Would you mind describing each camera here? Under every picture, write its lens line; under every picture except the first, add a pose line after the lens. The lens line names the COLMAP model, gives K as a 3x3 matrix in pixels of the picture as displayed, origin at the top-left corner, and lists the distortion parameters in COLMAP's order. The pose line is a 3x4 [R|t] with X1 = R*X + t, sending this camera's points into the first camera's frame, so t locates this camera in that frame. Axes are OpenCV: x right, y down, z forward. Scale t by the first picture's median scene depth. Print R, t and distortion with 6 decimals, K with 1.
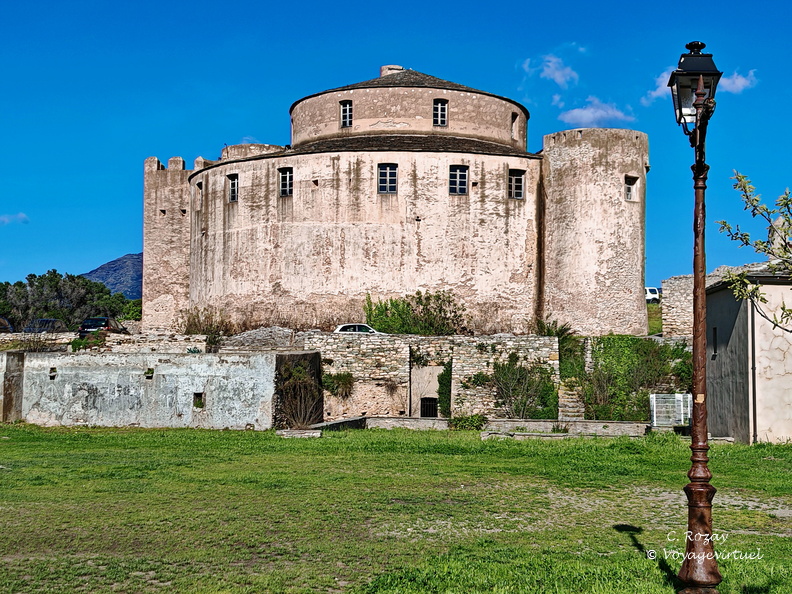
lens RADIAL K [[1196.4, 0, 396.4], [0, 1196.4, 298.0], [0, 0, 1]] dist [0.040329, 0.000000]
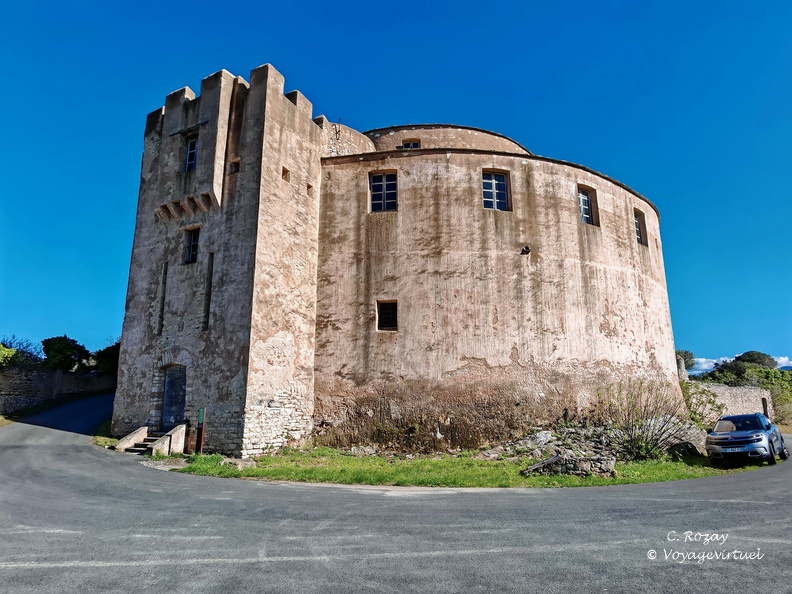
lens RADIAL K [[490.6, 0, 396.6], [0, 490.6, 292.7], [0, 0, 1]] dist [-0.004985, -0.000168]
pose [[0.304753, 0.211889, 0.928563, -0.408910], [-0.069210, 0.977288, -0.200294, 0.020884], [-0.949914, -0.003226, 0.312496, 0.987650]]
